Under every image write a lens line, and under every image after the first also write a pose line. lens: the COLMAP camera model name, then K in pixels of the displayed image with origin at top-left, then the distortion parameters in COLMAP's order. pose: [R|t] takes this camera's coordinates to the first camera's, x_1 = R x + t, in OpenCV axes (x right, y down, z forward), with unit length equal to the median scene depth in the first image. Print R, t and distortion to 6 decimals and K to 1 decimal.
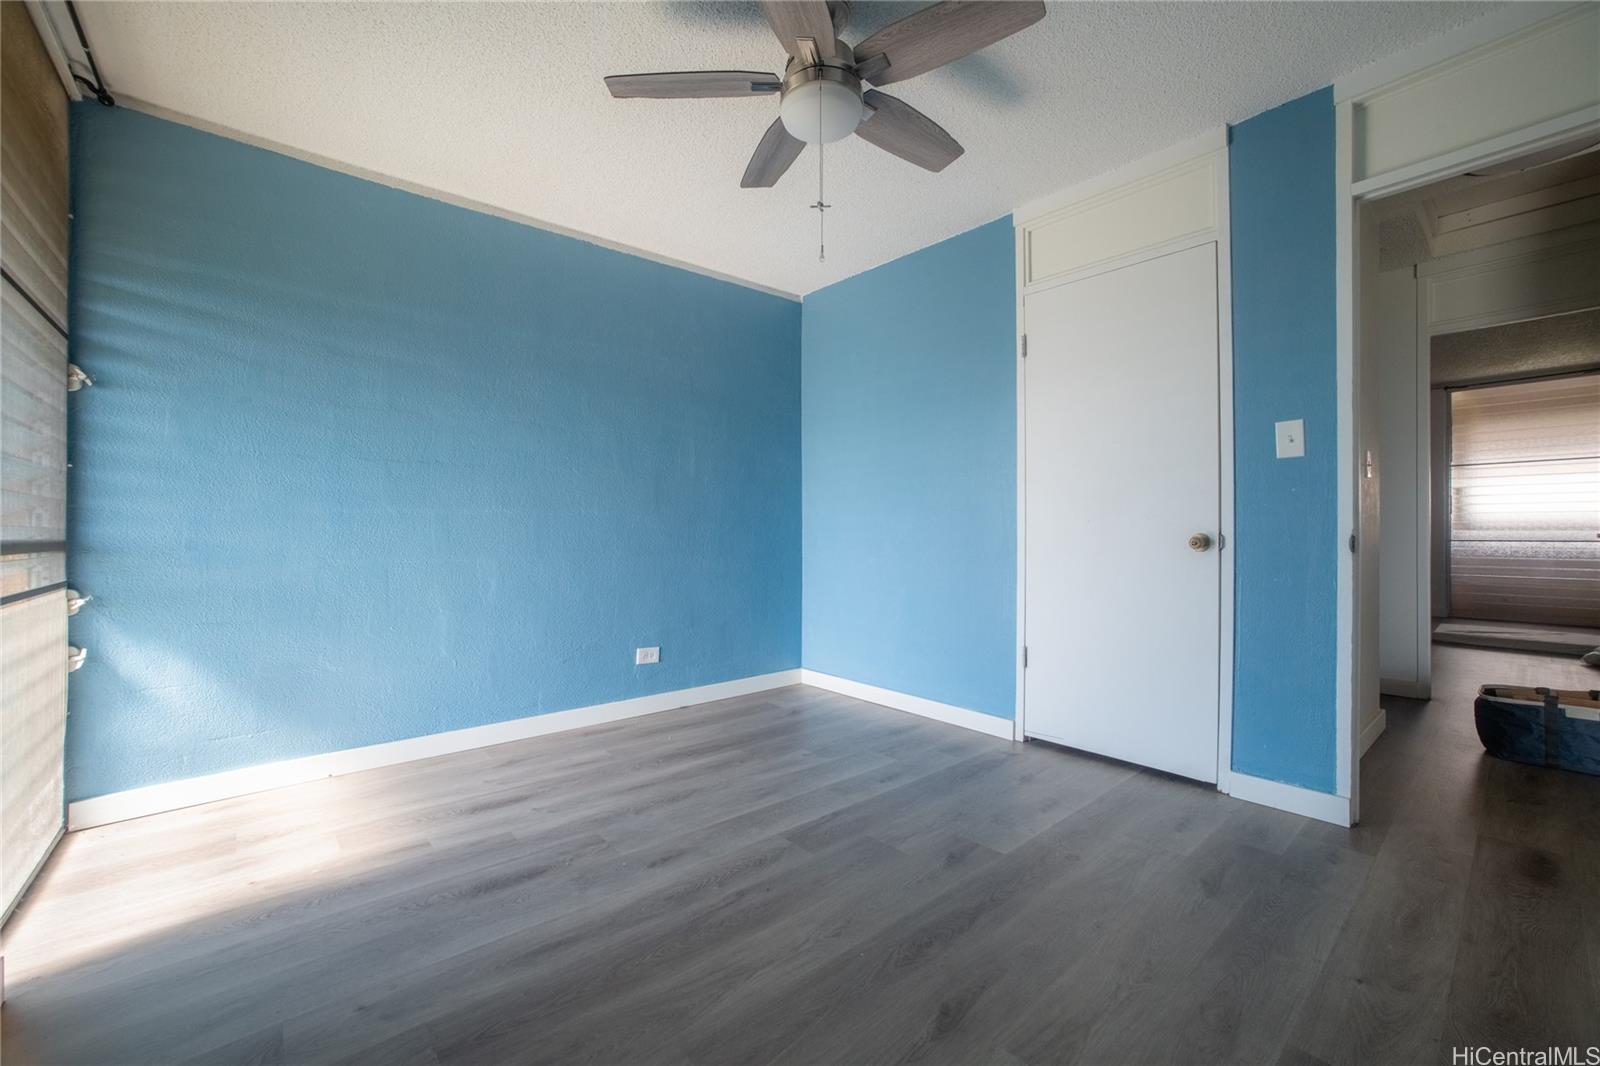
lens RADIAL K [[648.6, 0, 798.9], [0, 648.6, 519.6], [0, 0, 1]] dist [-0.051656, 0.022636]
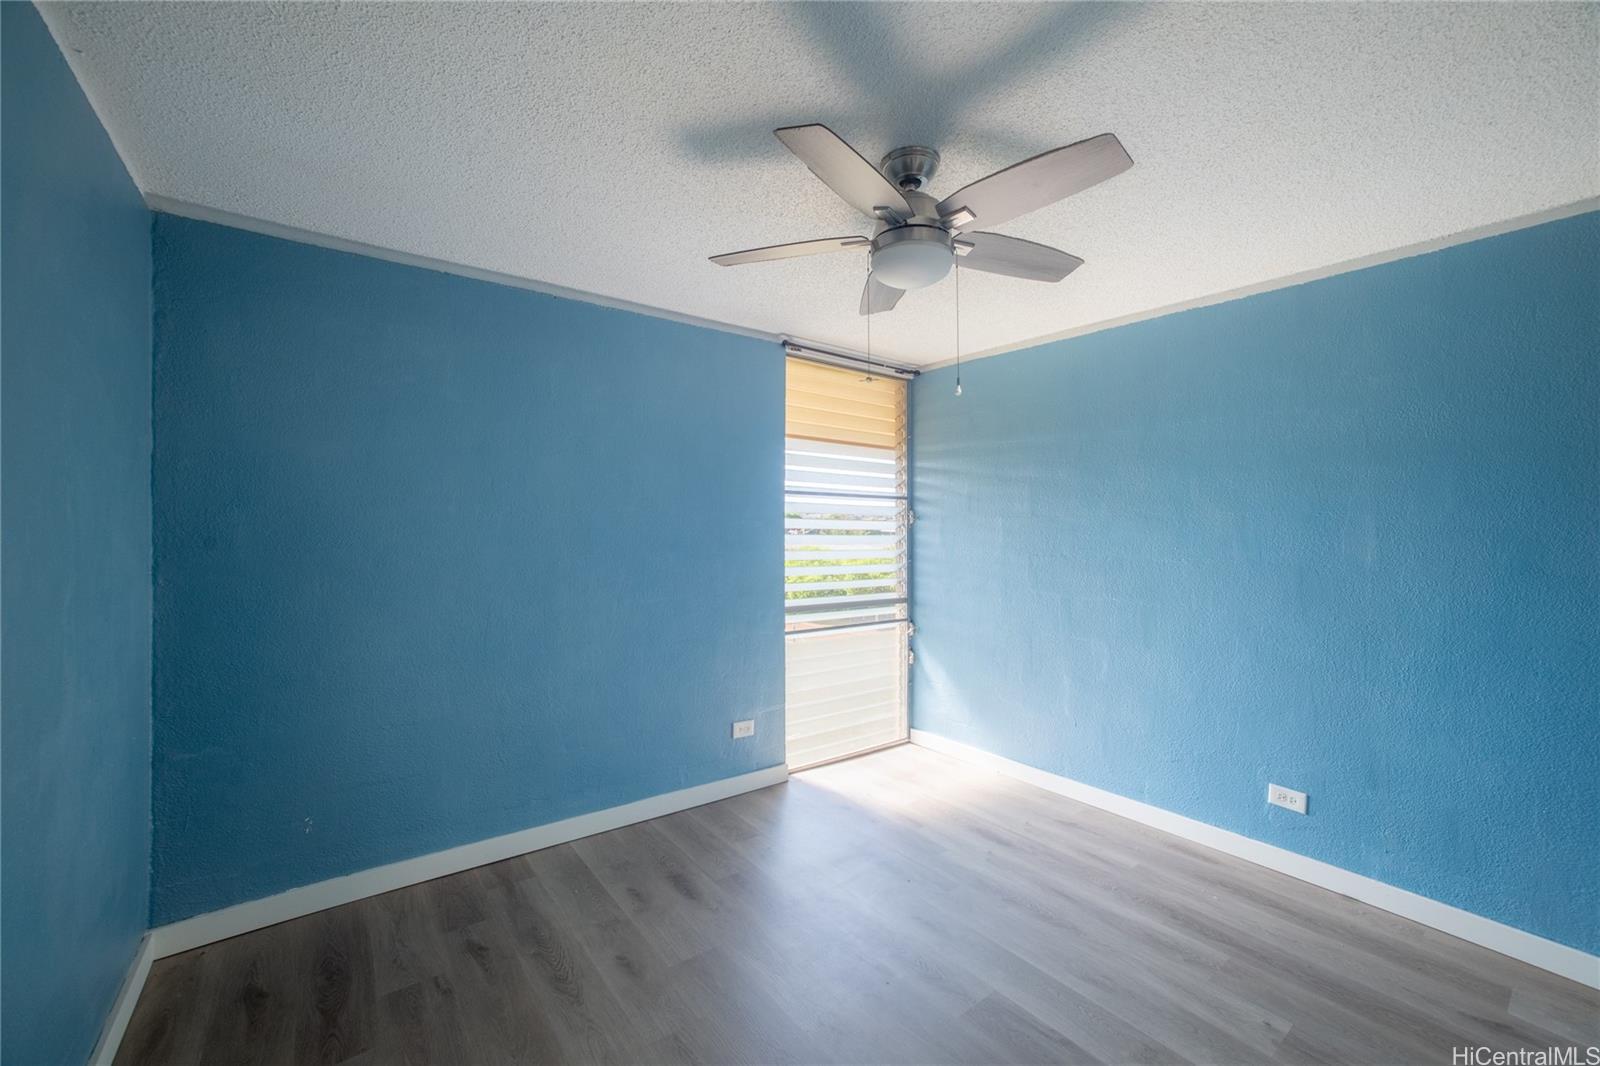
lens RADIAL K [[648.6, 0, 798.9], [0, 648.6, 519.6], [0, 0, 1]] dist [-0.051656, 0.022636]
pose [[-0.063632, -0.008967, -0.997933, 0.717737], [0.010973, 0.999893, -0.009684, -0.155857], [0.997913, -0.011567, -0.063526, 0.601276]]
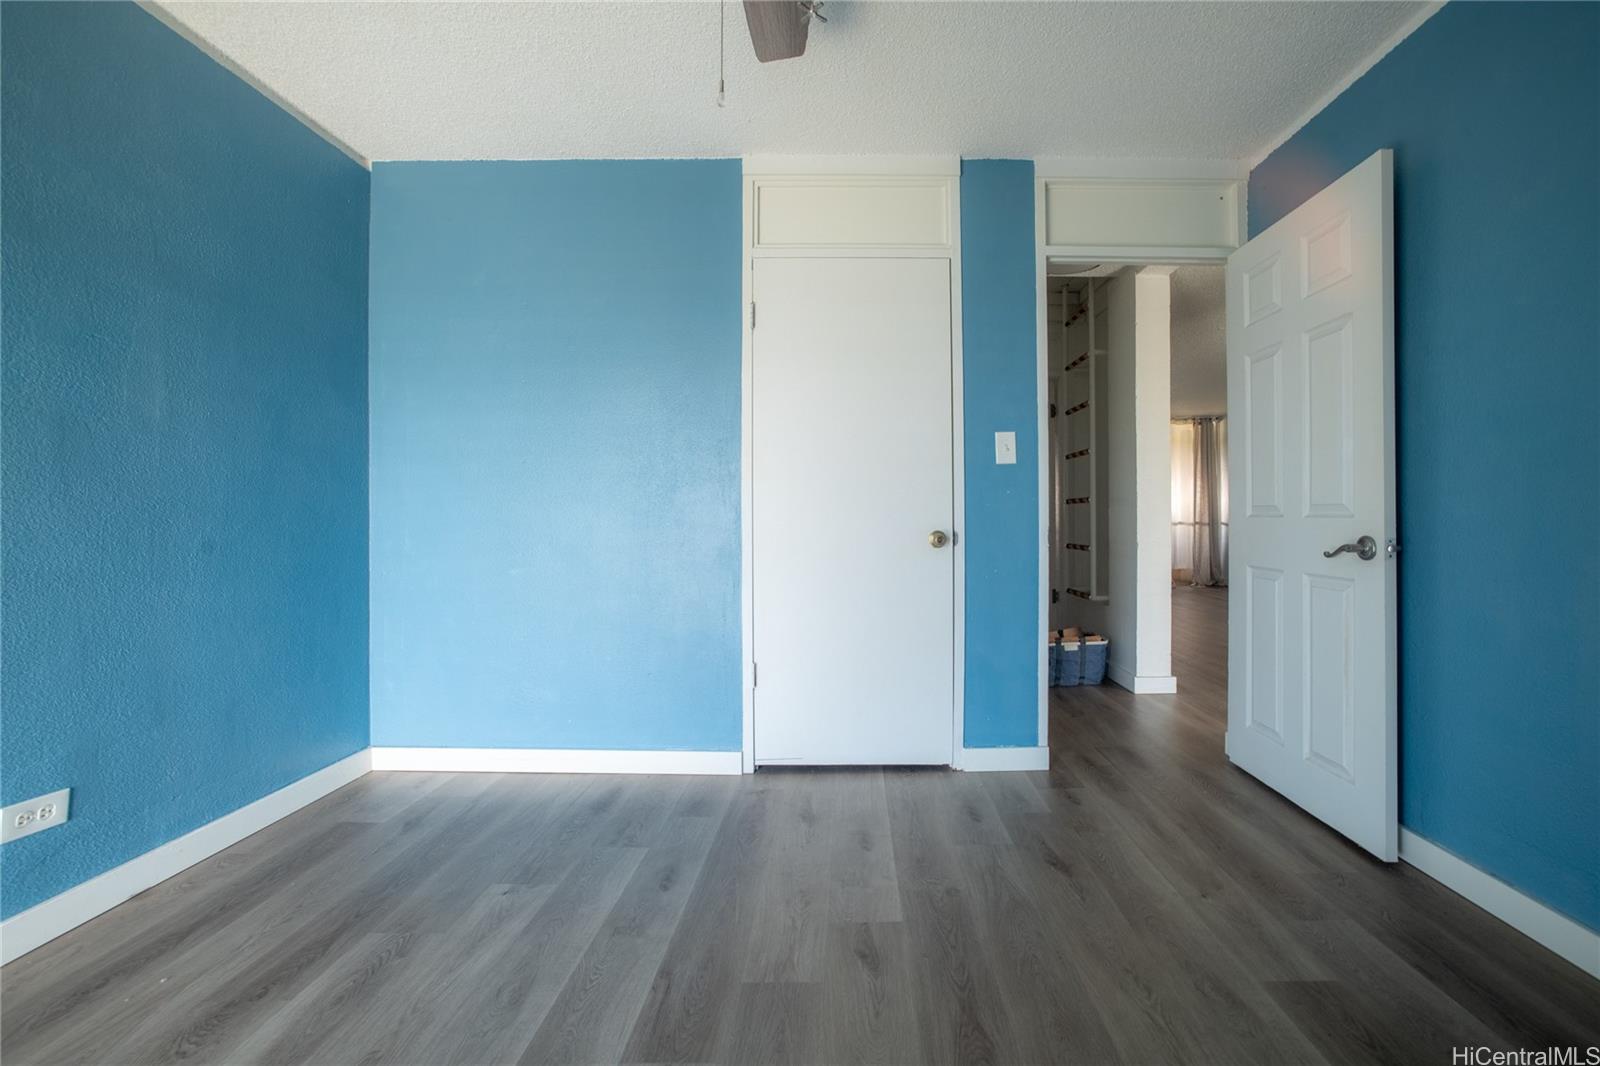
lens RADIAL K [[648.6, 0, 798.9], [0, 648.6, 519.6], [0, 0, 1]] dist [-0.051656, 0.022636]
pose [[0.653166, 0.004034, 0.757204, -0.283365], [-0.007793, 0.999969, 0.001396, 0.003284], [-0.757174, -0.006813, 0.653177, 0.408827]]
